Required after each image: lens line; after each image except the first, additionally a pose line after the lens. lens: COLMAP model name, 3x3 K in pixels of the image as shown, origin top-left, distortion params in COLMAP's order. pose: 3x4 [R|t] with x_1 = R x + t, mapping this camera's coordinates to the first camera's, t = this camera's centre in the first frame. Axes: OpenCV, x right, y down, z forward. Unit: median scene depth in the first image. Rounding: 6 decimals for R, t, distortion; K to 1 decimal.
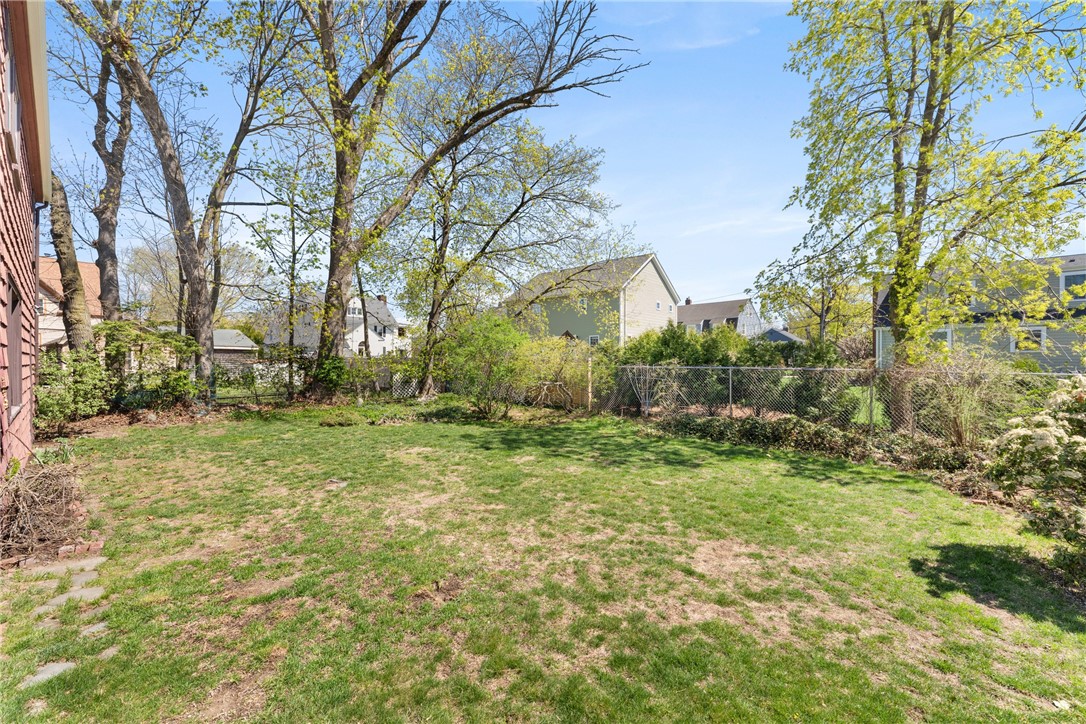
lens RADIAL K [[431.8, 0, 543.0], [0, 431.8, 362.0], [0, 0, 1]] dist [-0.000425, 0.000056]
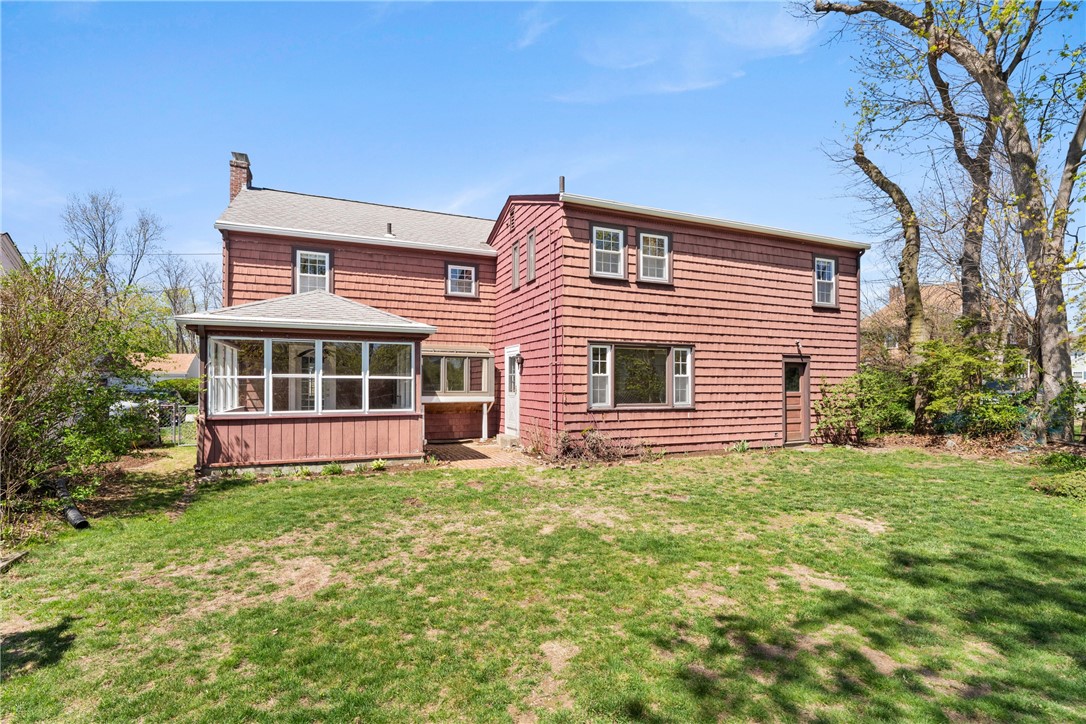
lens RADIAL K [[502.5, 0, 542.3], [0, 502.5, 381.6], [0, 0, 1]] dist [-0.001171, -0.000324]
pose [[-0.435753, -0.007557, -0.900035, 1.049476], [-0.000384, 0.999966, -0.008210, 0.020556], [0.900066, -0.003232, -0.435741, 1.732817]]
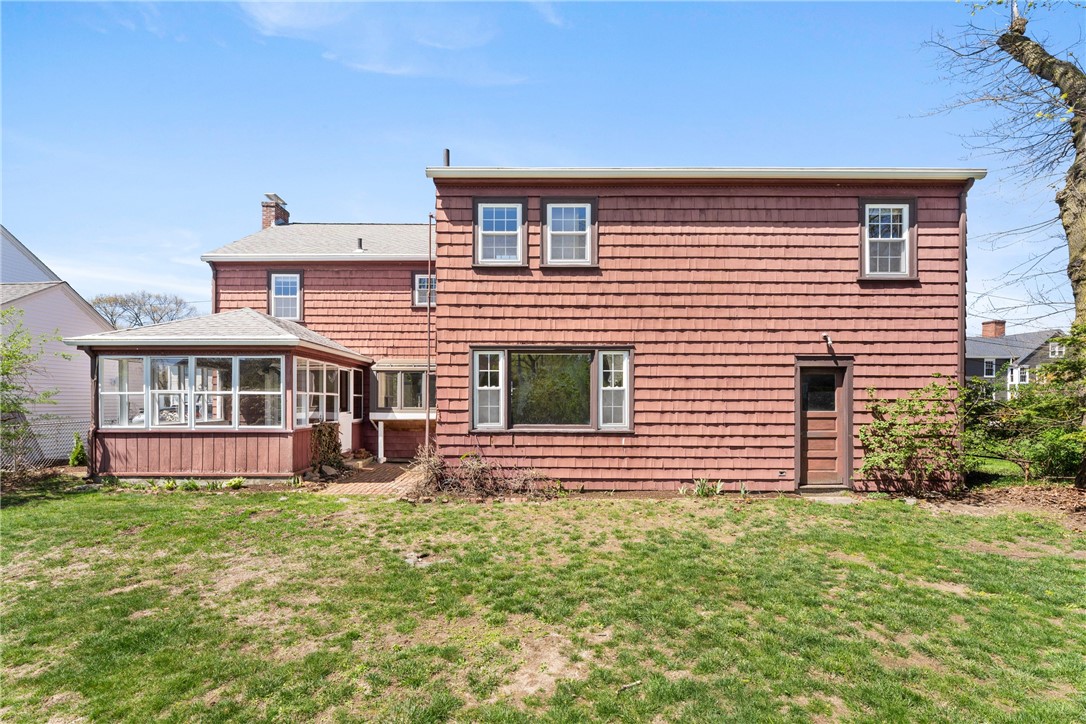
lens RADIAL K [[483.2, 0, 523.3], [0, 483.2, 404.9], [0, 0, 1]] dist [-0.000178, 0.000807]
pose [[-0.751331, 0.001384, -0.659924, -0.095292], [-0.001576, 0.999991, 0.003891, 0.025822], [0.659923, 0.003963, -0.751322, 2.411798]]
